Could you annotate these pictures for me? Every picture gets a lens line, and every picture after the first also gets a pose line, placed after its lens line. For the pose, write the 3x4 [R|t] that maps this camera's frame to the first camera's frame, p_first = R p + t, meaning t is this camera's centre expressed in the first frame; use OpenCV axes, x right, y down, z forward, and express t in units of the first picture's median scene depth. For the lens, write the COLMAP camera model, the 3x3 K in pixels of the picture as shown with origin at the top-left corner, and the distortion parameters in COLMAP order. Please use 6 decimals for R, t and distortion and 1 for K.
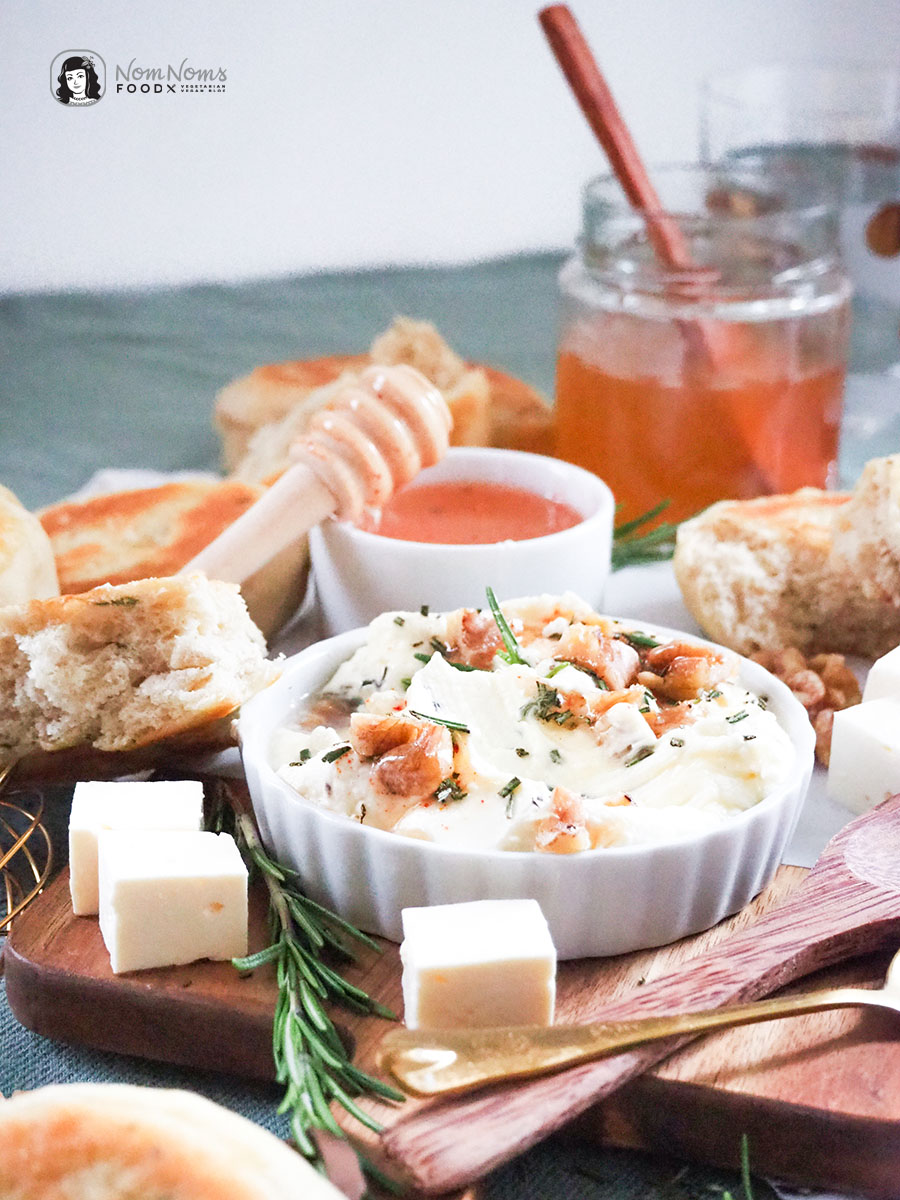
lens RADIAL K [[2236.6, 0, 453.9], [0, 2236.6, 602.1], [0, 0, 1]] dist [0.024536, 0.000000]
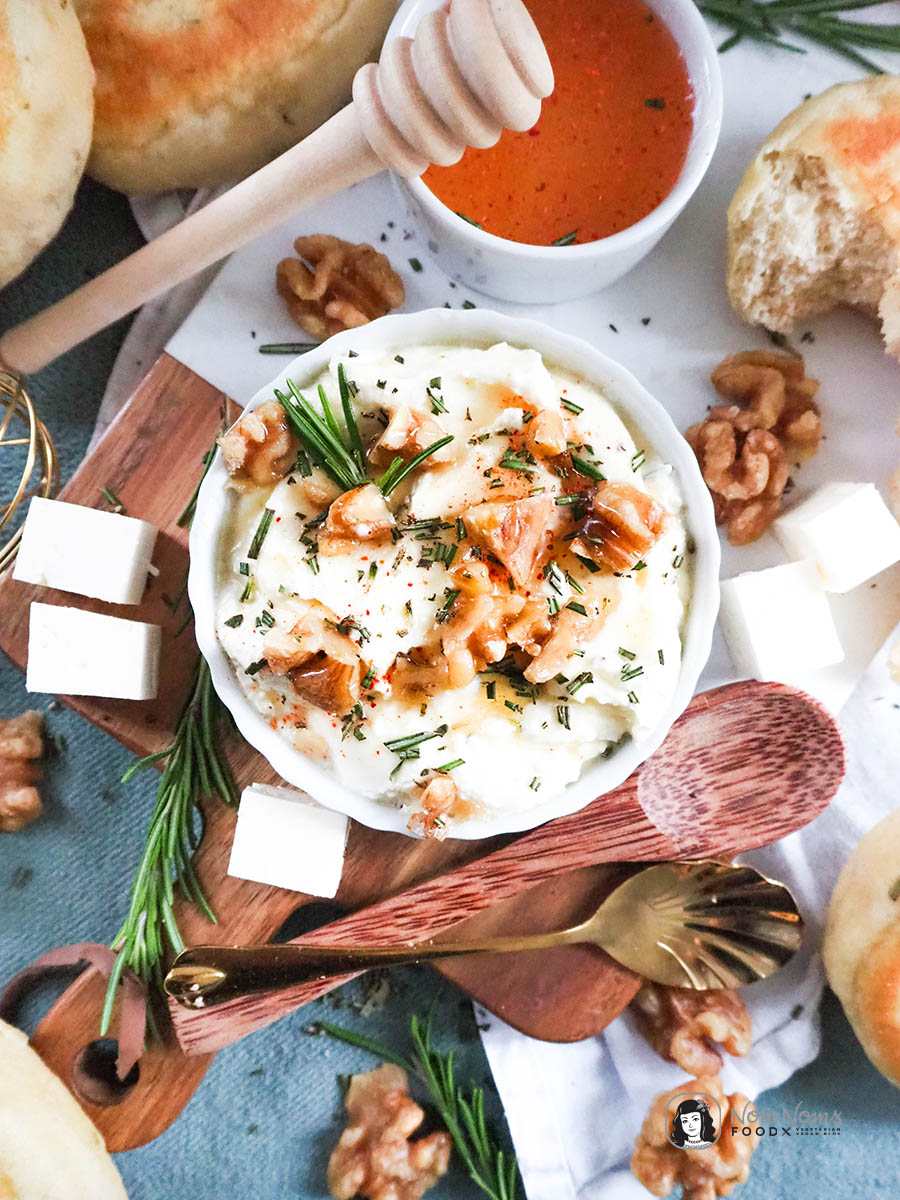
lens RADIAL K [[1017.2, 0, 457.2], [0, 1017.2, 597.8], [0, 0, 1]] dist [-0.040254, 0.031134]
pose [[0.949291, 0.314358, -0.005088, 0.044121], [-0.128496, 0.402696, 0.906270, -0.322248], [0.286942, -0.859660, 0.422669, 0.658360]]
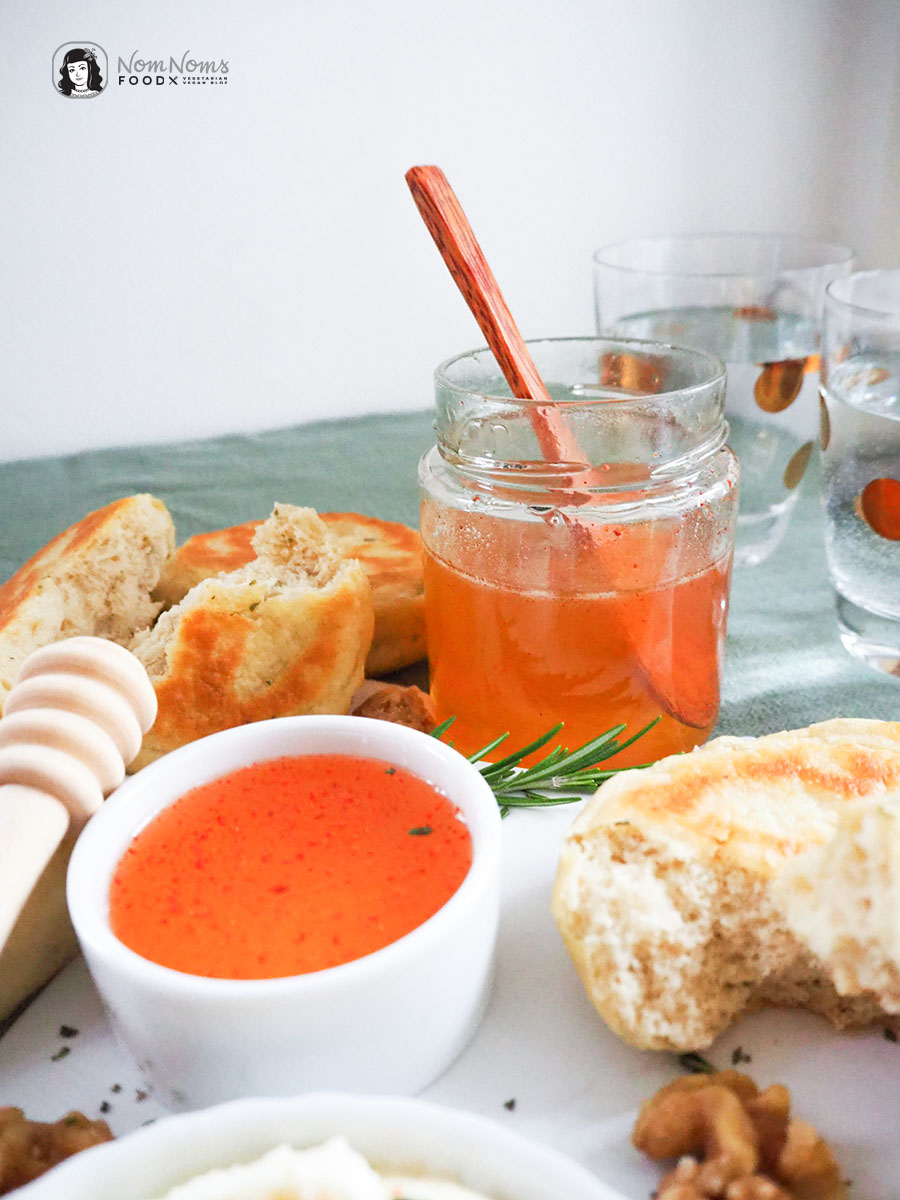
lens RADIAL K [[1017.2, 0, 452.1], [0, 1017.2, 591.6], [0, 0, 1]] dist [-0.040254, 0.031134]
pose [[0.997861, -0.033348, -0.056218, 0.088958], [0.036738, 0.997499, 0.060385, -0.139716], [0.054064, -0.062321, 0.996591, 0.689599]]
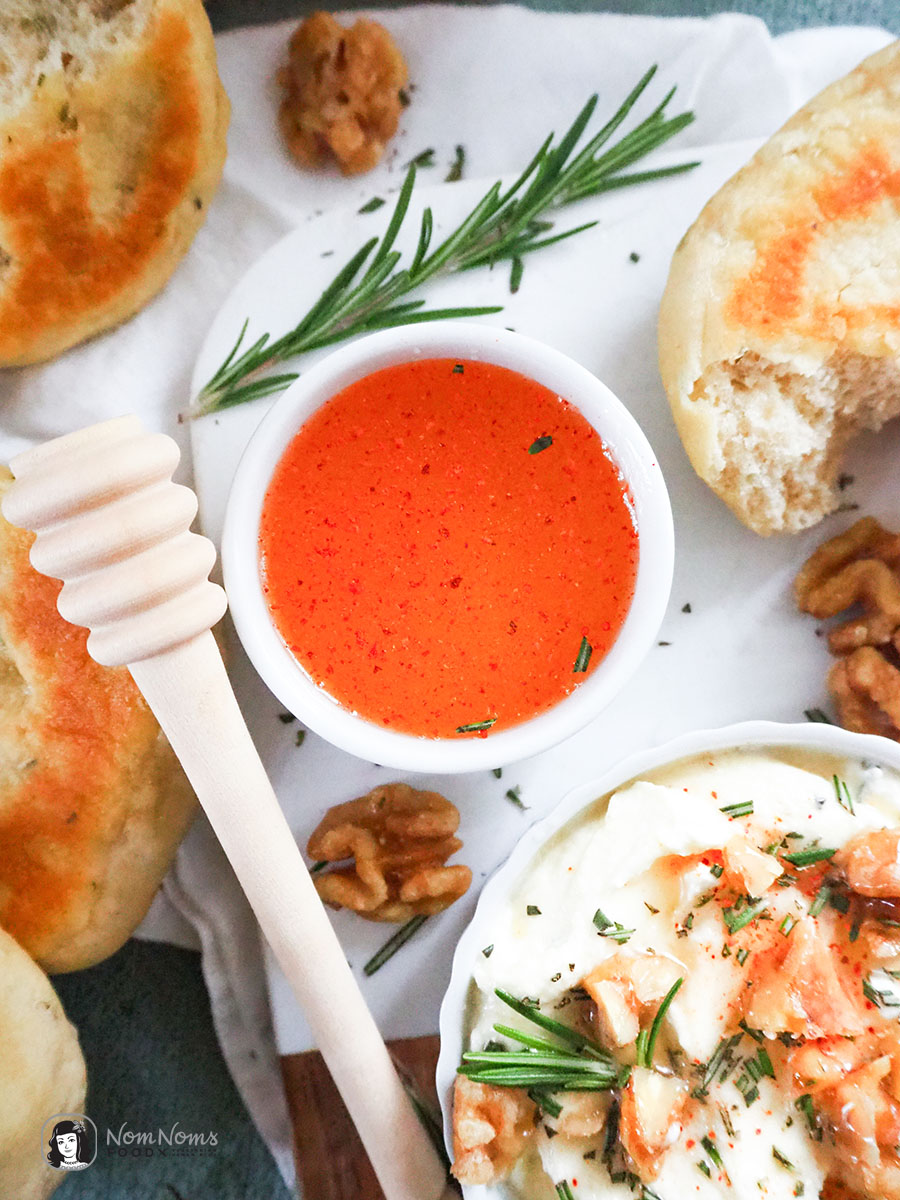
lens RADIAL K [[1017.2, 0, 449.5], [0, 1017.2, 588.2], [0, 0, 1]] dist [-0.040254, 0.031134]
pose [[0.901677, -0.432397, -0.003345, 0.010224], [0.183409, 0.375436, 0.908520, -0.319731], [-0.391586, -0.819805, 0.417827, 0.873464]]
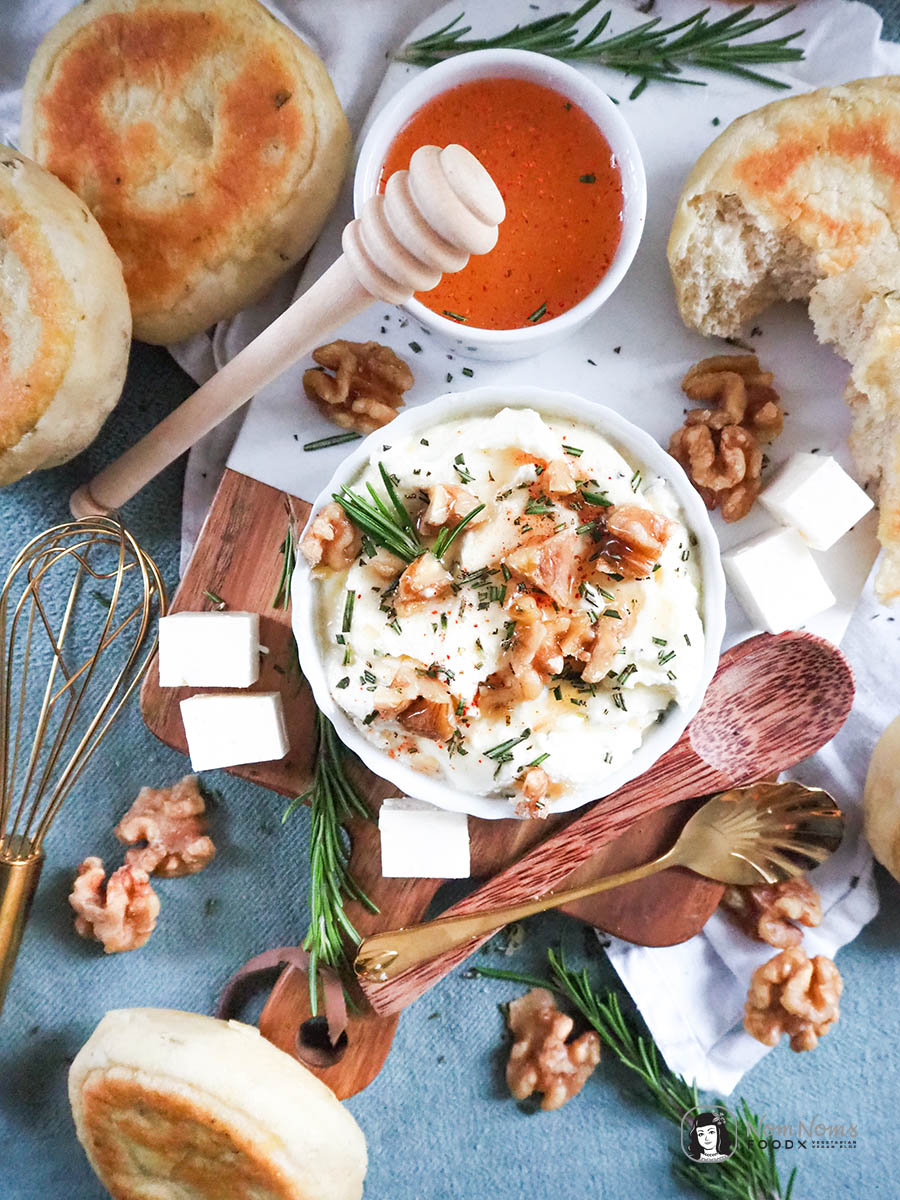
lens RADIAL K [[1017.2, 0, 451.7], [0, 1017.2, 593.2], [0, 0, 1]] dist [-0.040254, 0.031134]
pose [[0.994909, 0.099051, -0.018553, 0.018637], [-0.015887, 0.335973, 0.941738, -0.431169], [0.099513, -0.936649, 0.335837, 0.674311]]
